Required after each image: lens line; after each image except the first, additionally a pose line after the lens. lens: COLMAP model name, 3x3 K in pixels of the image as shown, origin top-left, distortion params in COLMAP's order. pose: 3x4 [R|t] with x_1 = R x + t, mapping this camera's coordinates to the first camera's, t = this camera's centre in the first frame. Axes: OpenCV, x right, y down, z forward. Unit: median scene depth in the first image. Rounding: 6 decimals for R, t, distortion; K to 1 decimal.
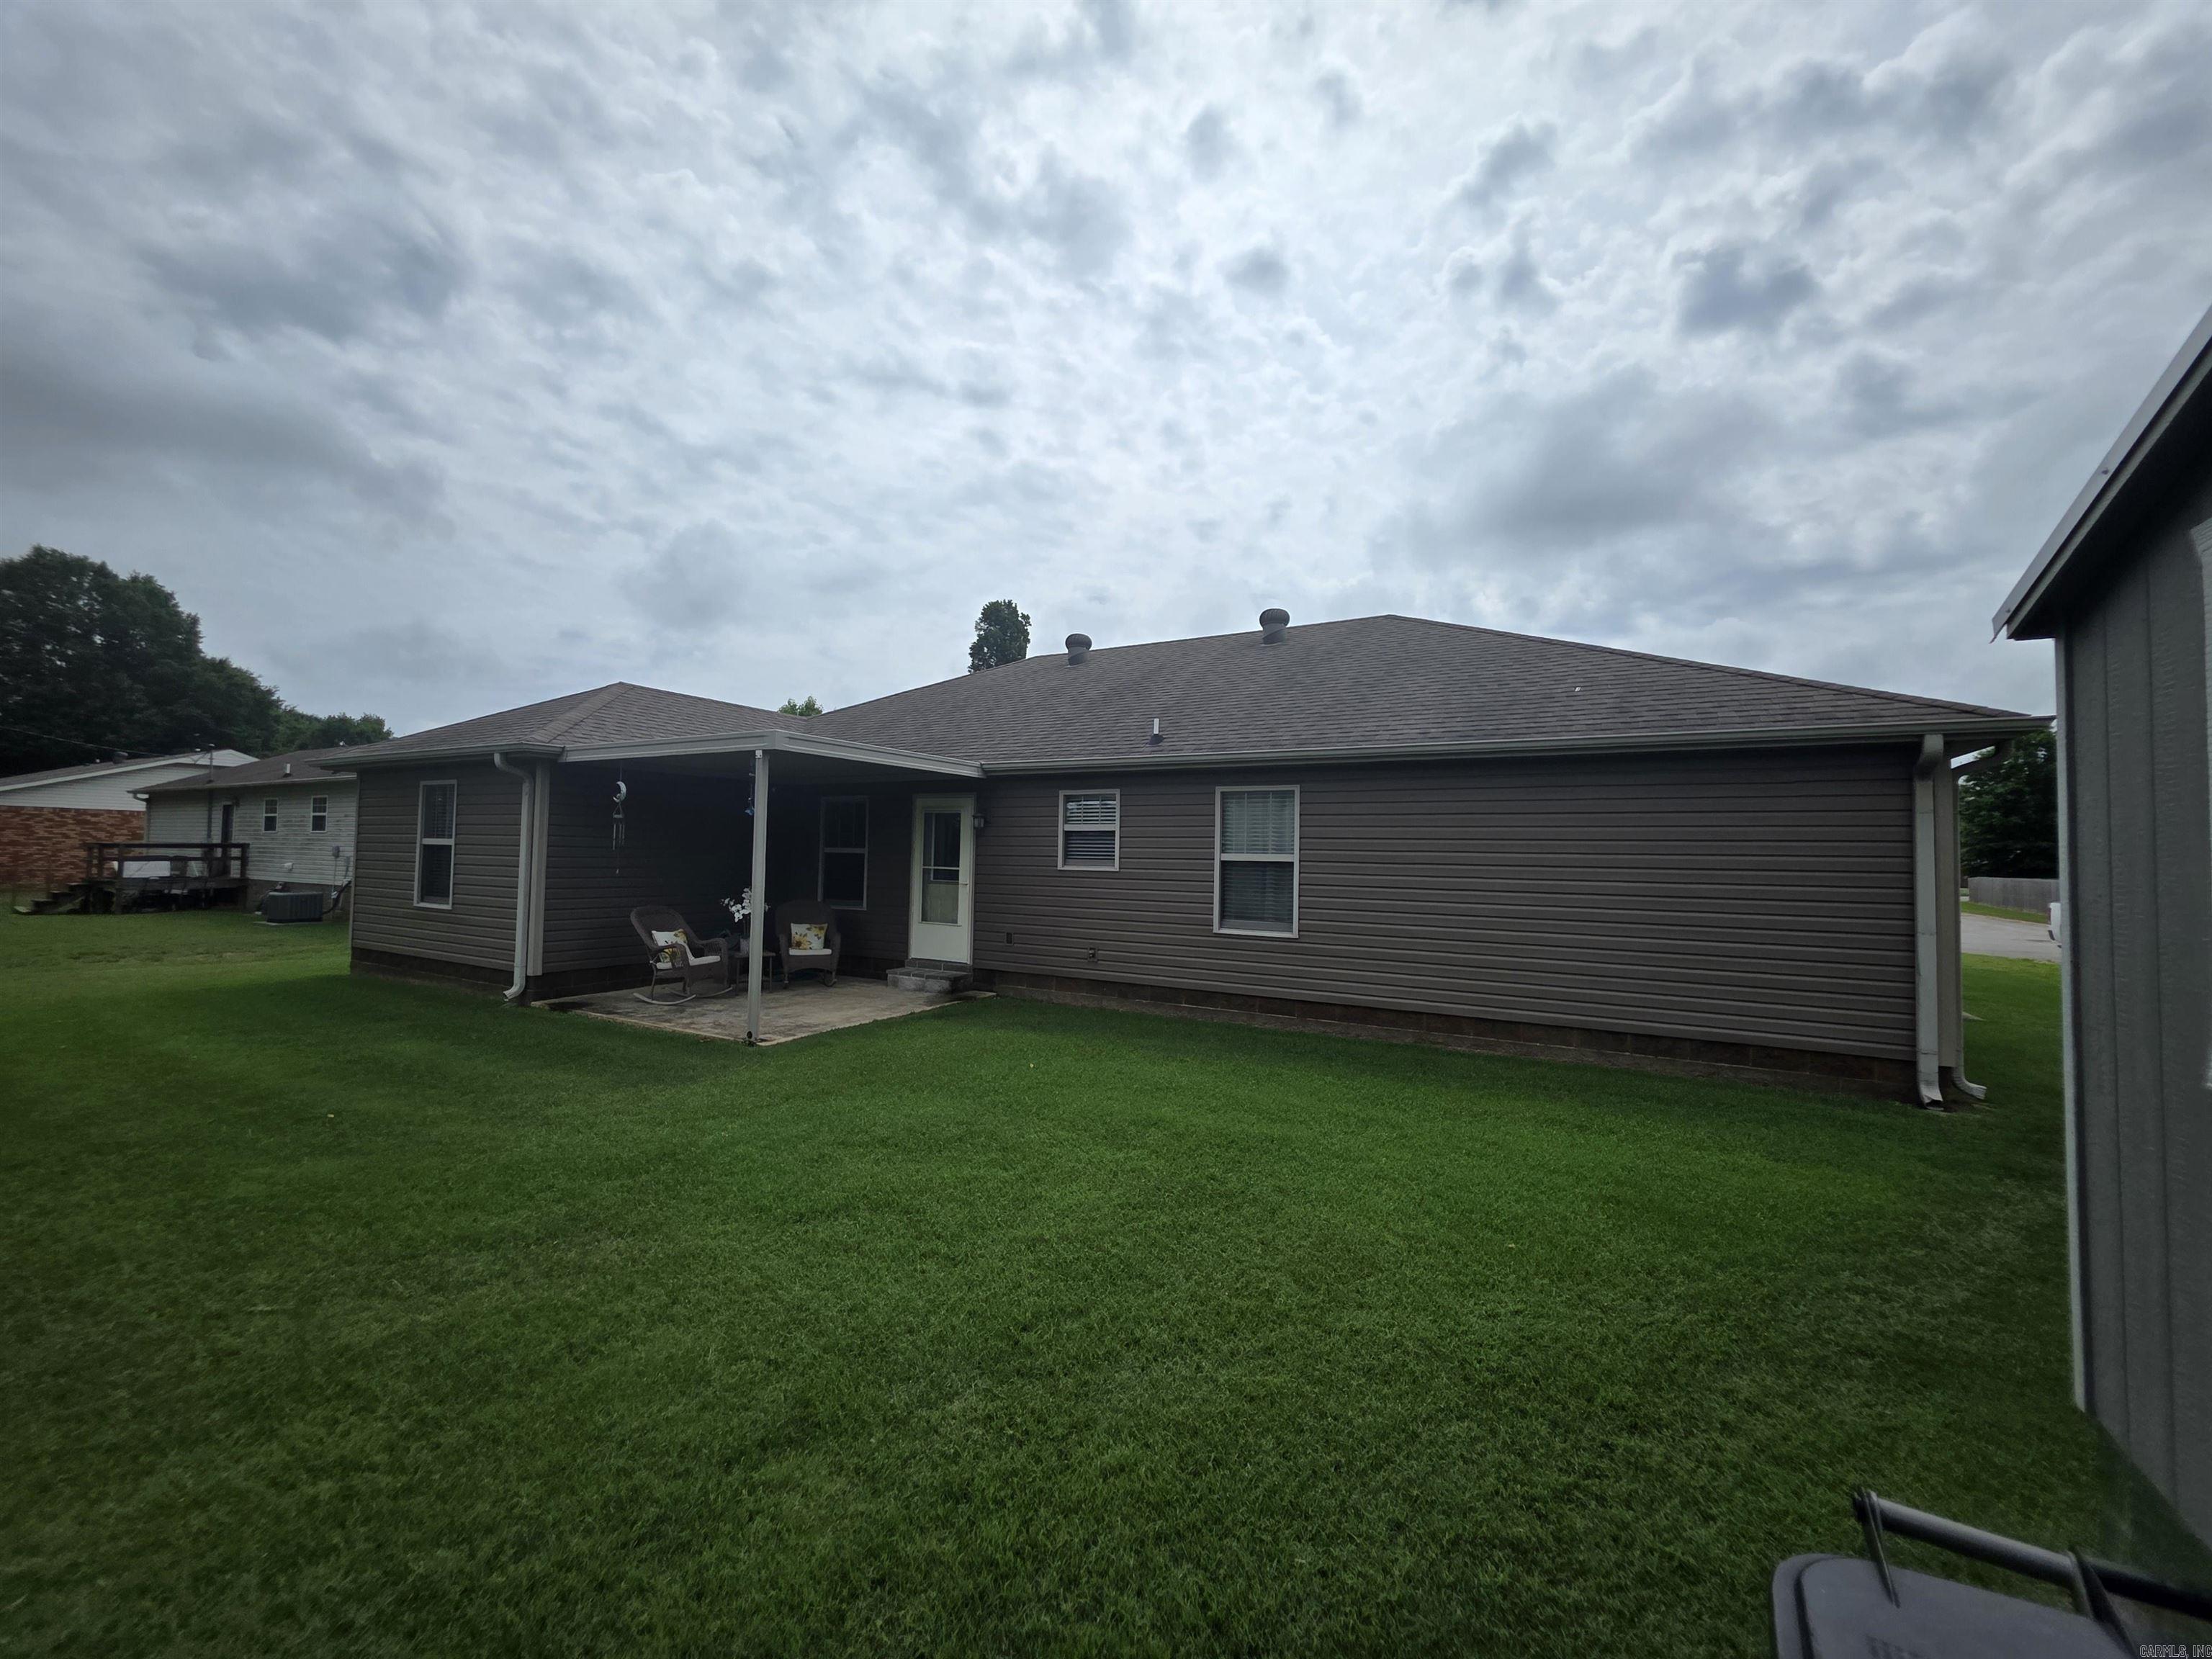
lens RADIAL K [[890.6, 0, 1096.4], [0, 890.6, 833.7], [0, 0, 1]] dist [0.003816, -0.000584]
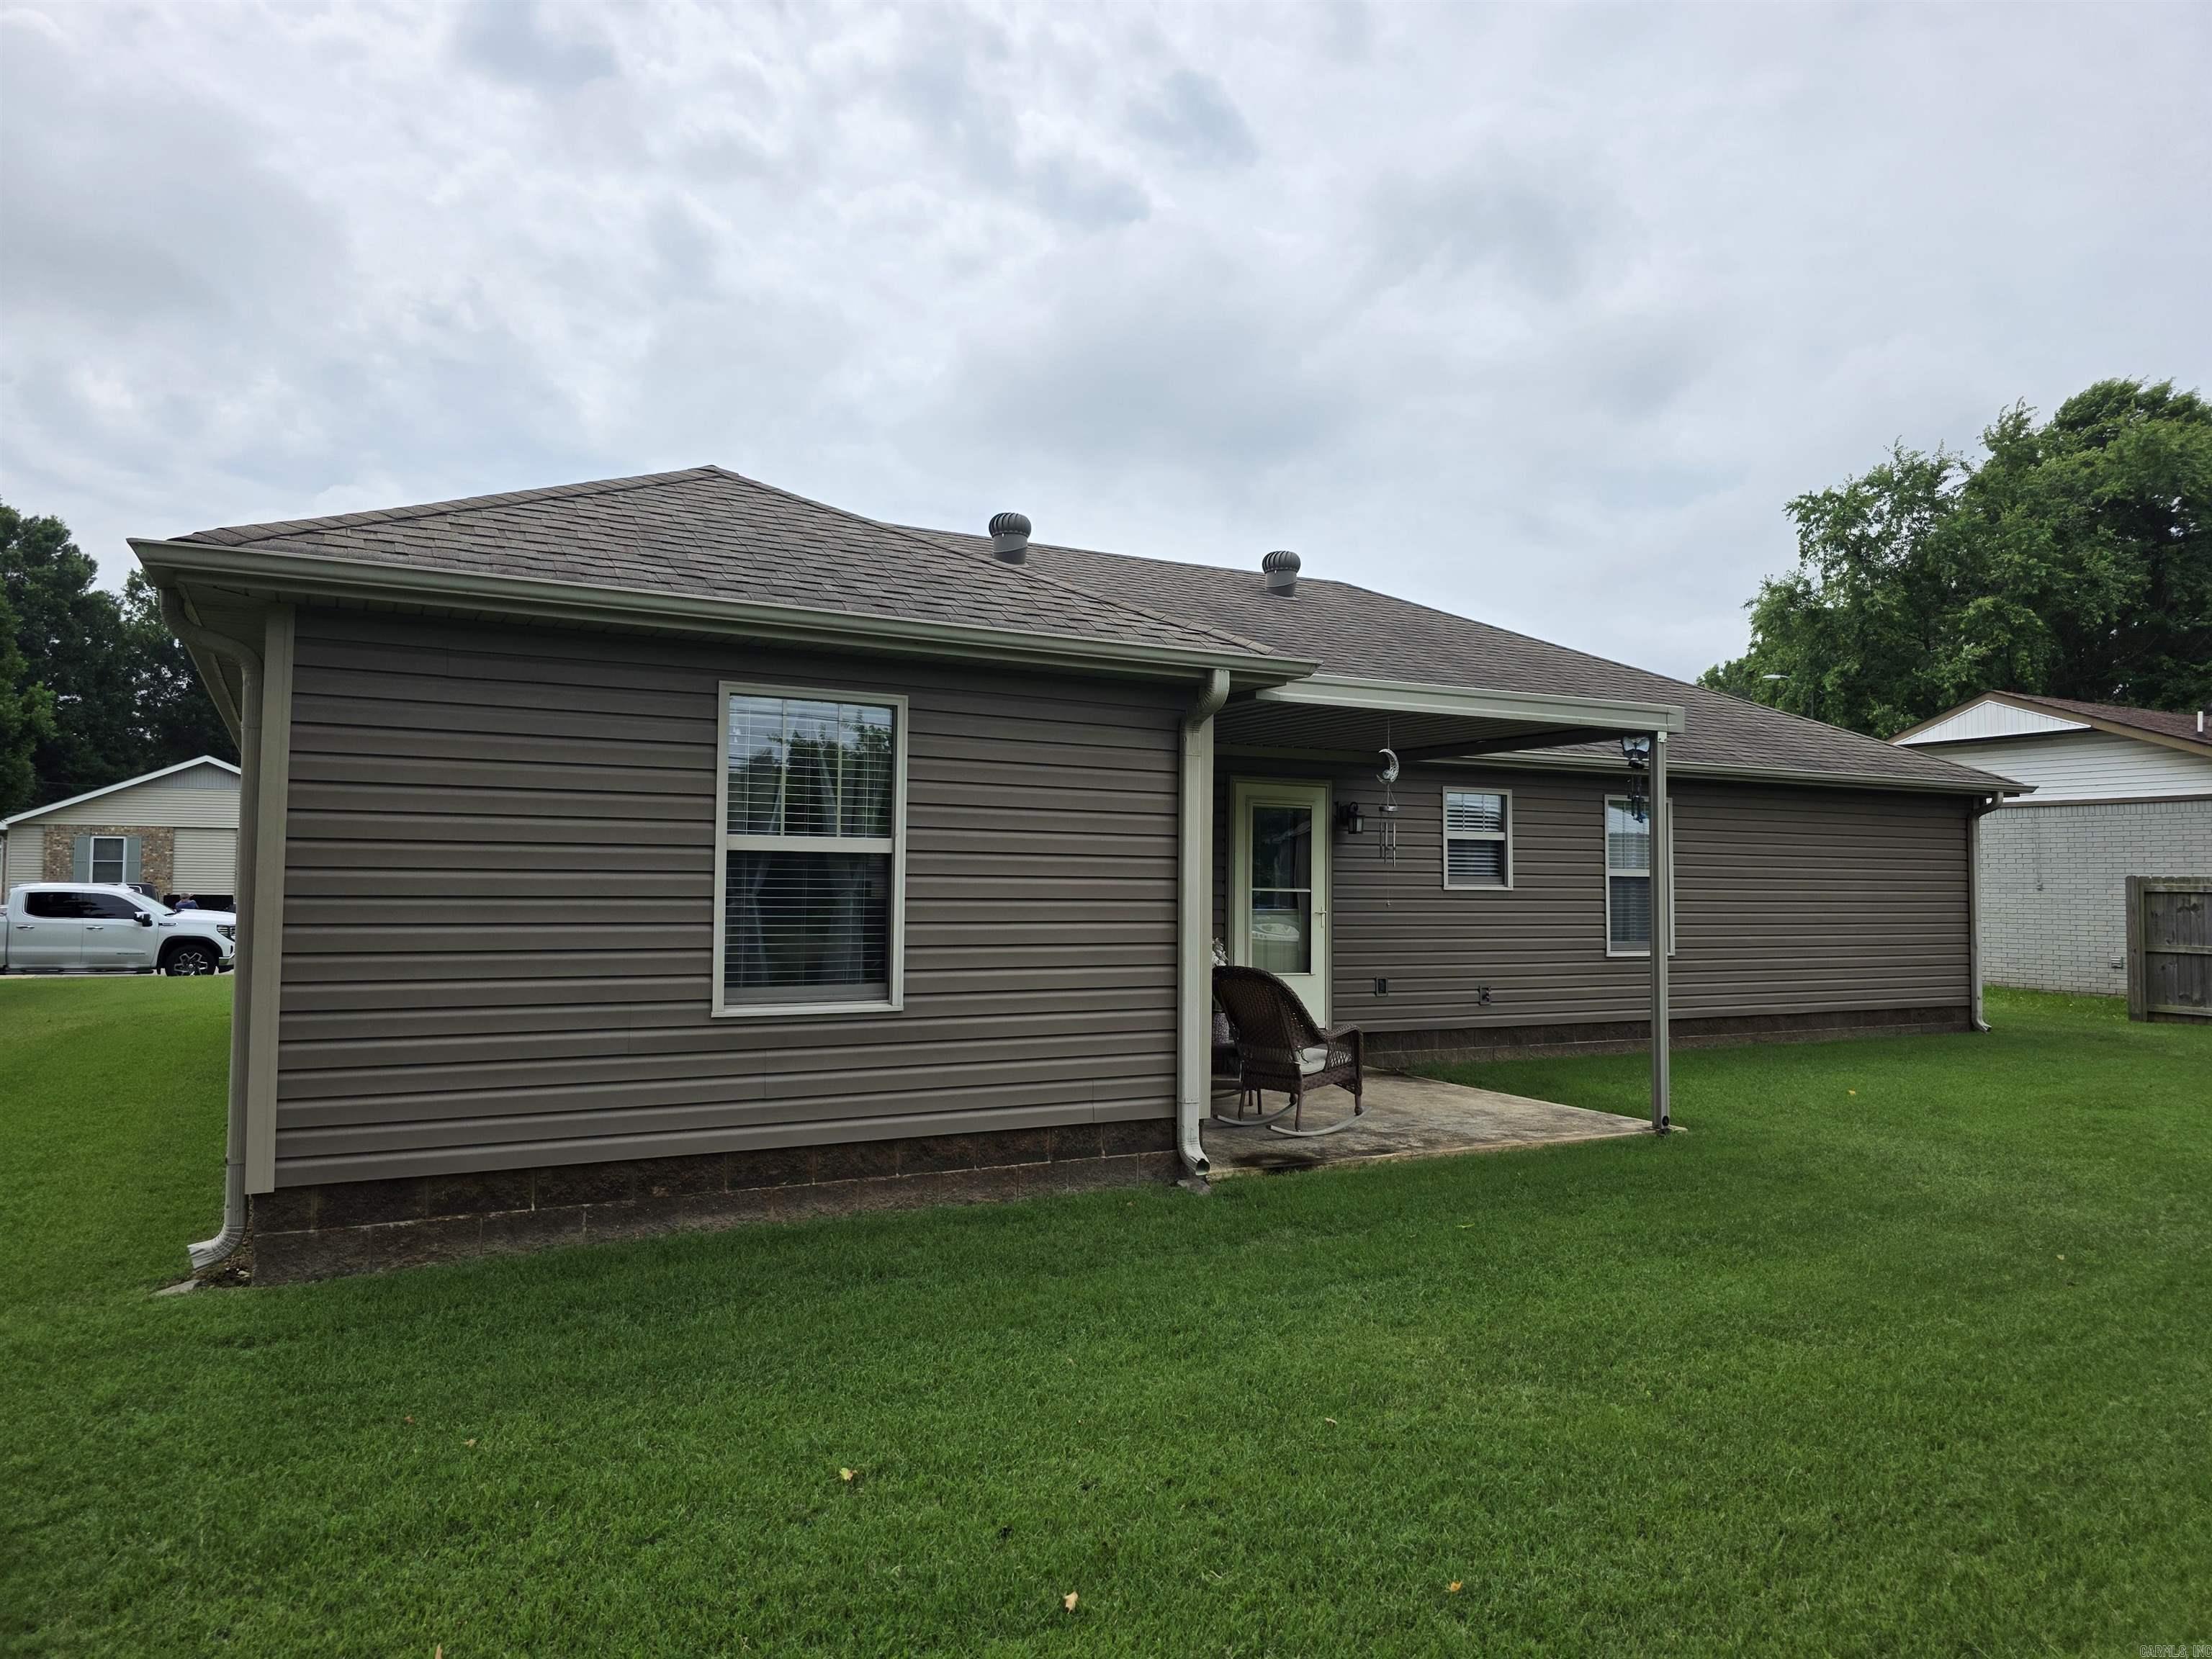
lens RADIAL K [[1487.4, 0, 1111.7], [0, 1487.4, 817.3], [0, 0, 1]] dist [0.044040, -0.043871]
pose [[0.524050, 0.024851, 0.851325, -1.377220], [-0.022180, 0.999633, -0.015527, 0.004725], [-0.851399, -0.010745, 0.524409, 0.614582]]
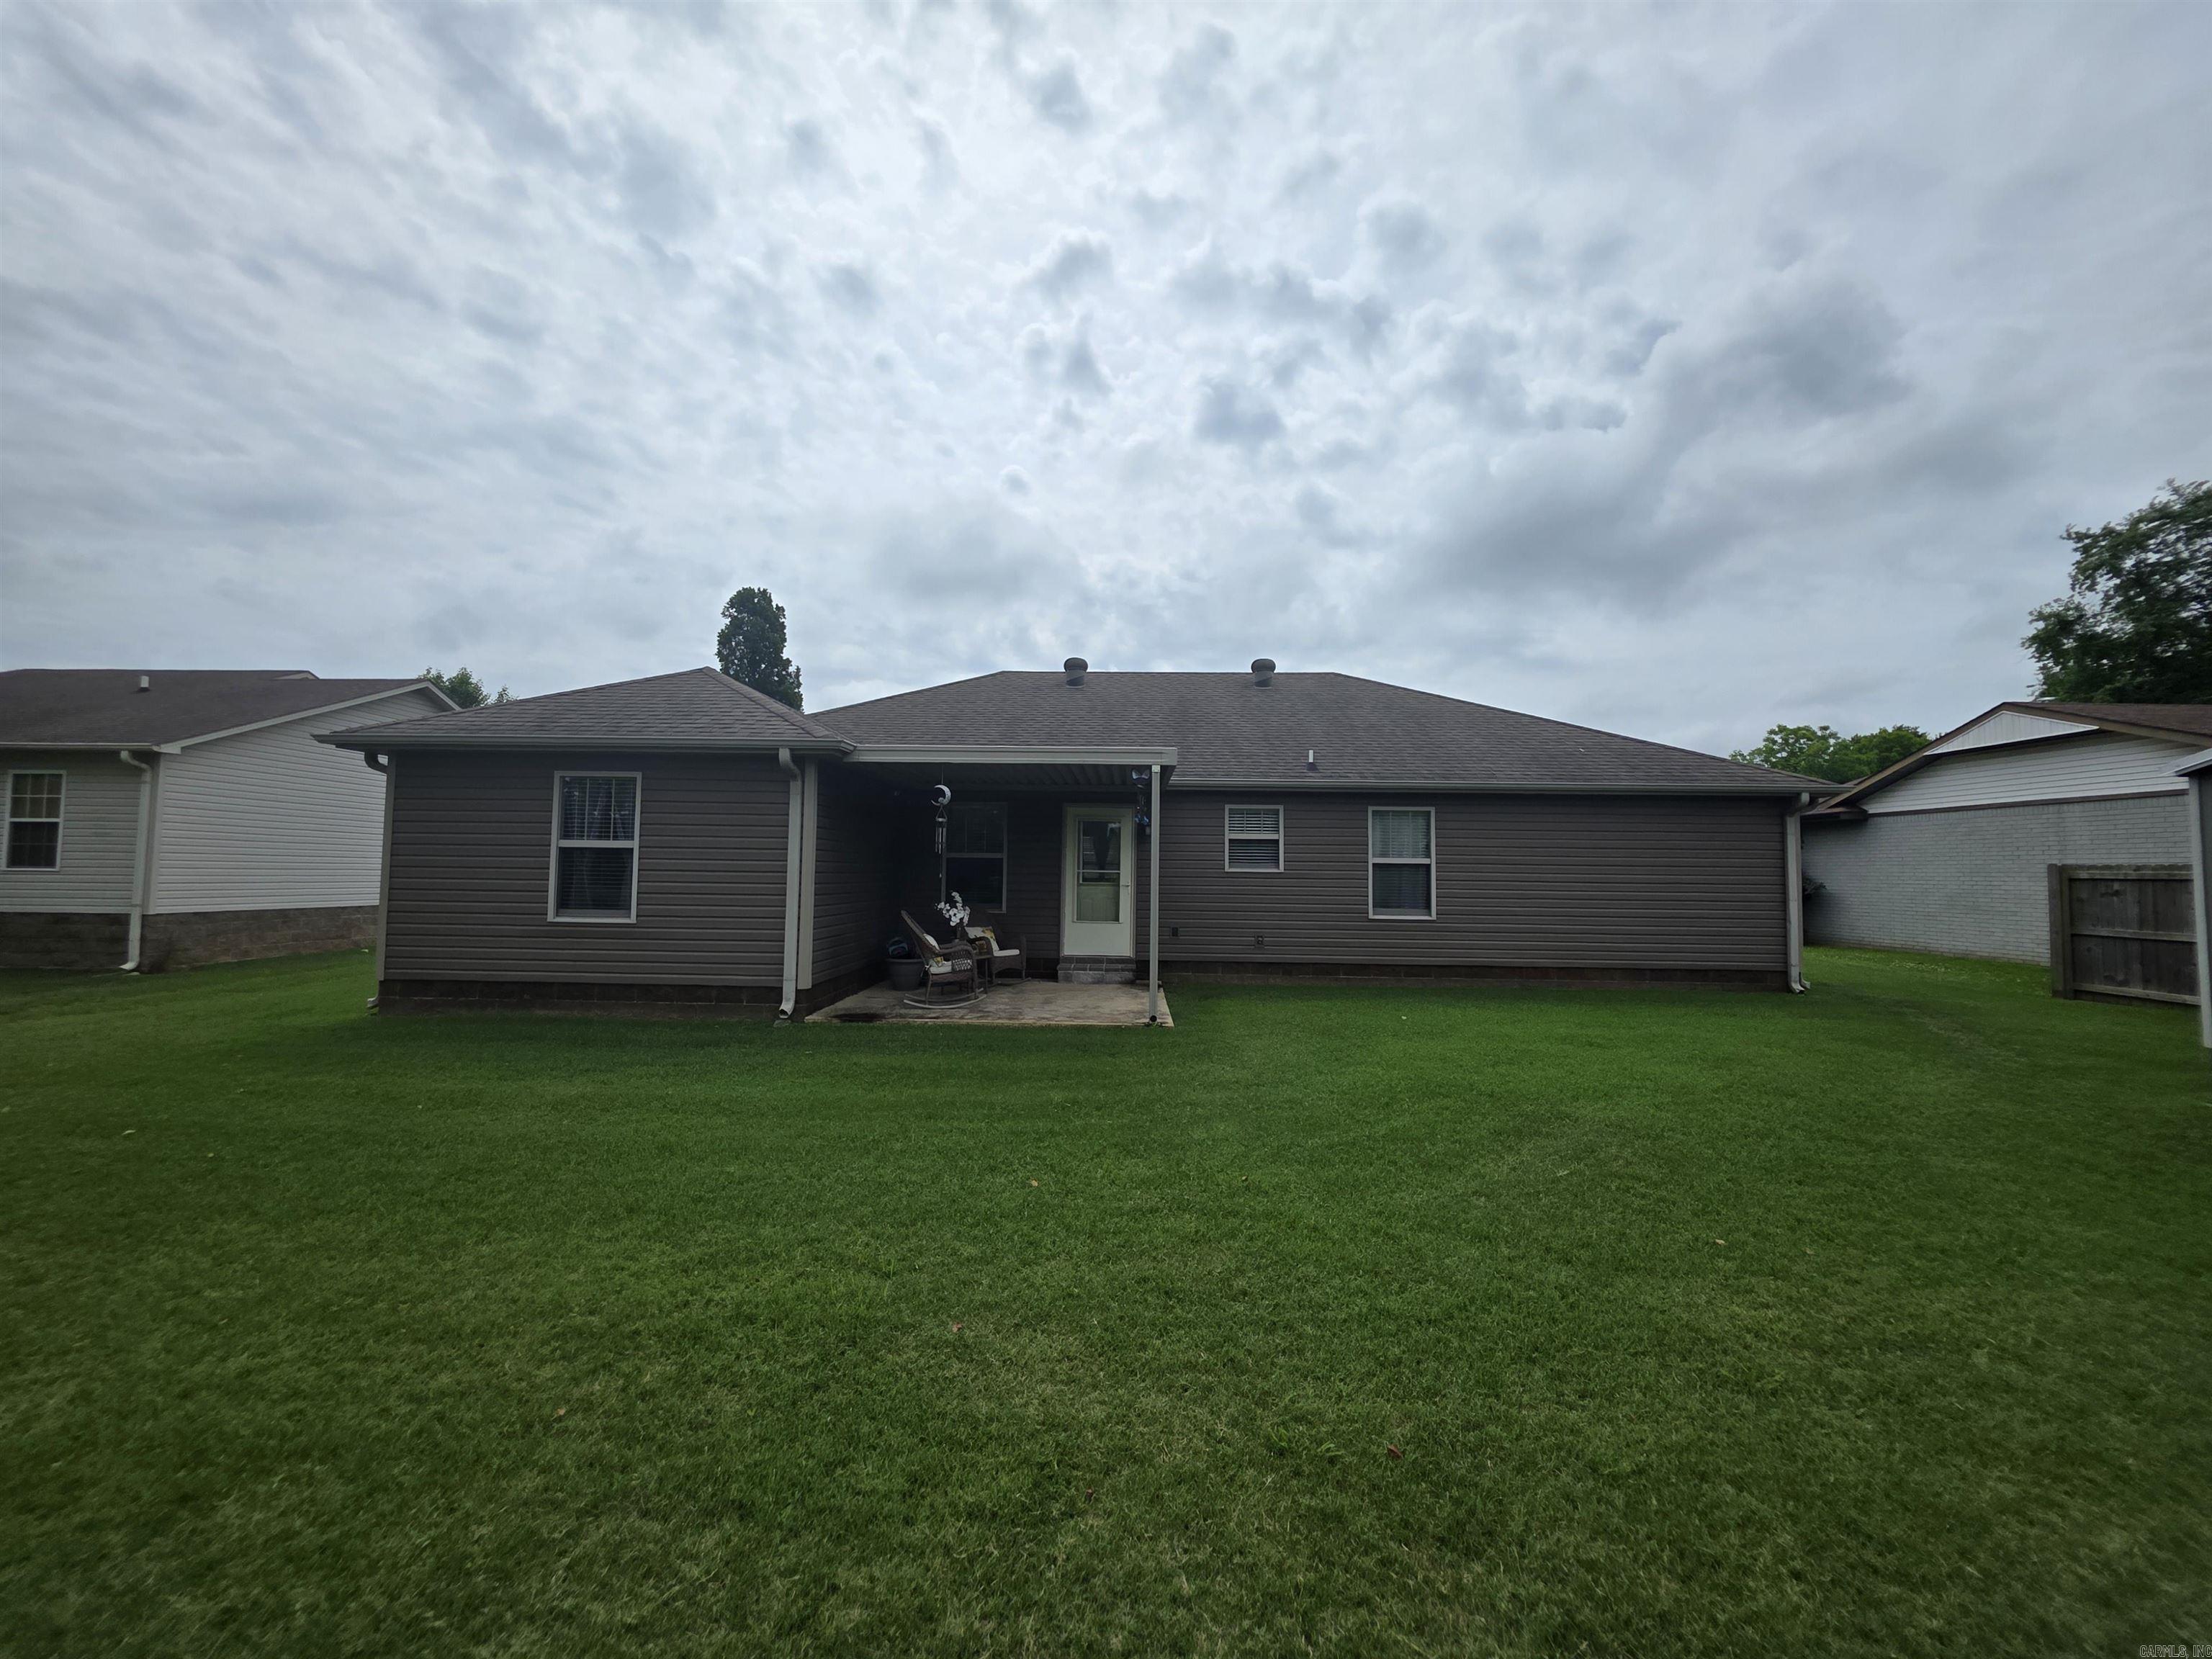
lens RADIAL K [[871.8, 0, 1104.6], [0, 871.8, 810.6], [0, 0, 1]] dist [-0.000594, 0.000045]
pose [[0.885758, 0.024563, 0.463497, -0.779556], [-0.008985, 0.999319, -0.035789, 0.002707], [-0.464060, 0.027535, 0.885376, 0.045665]]
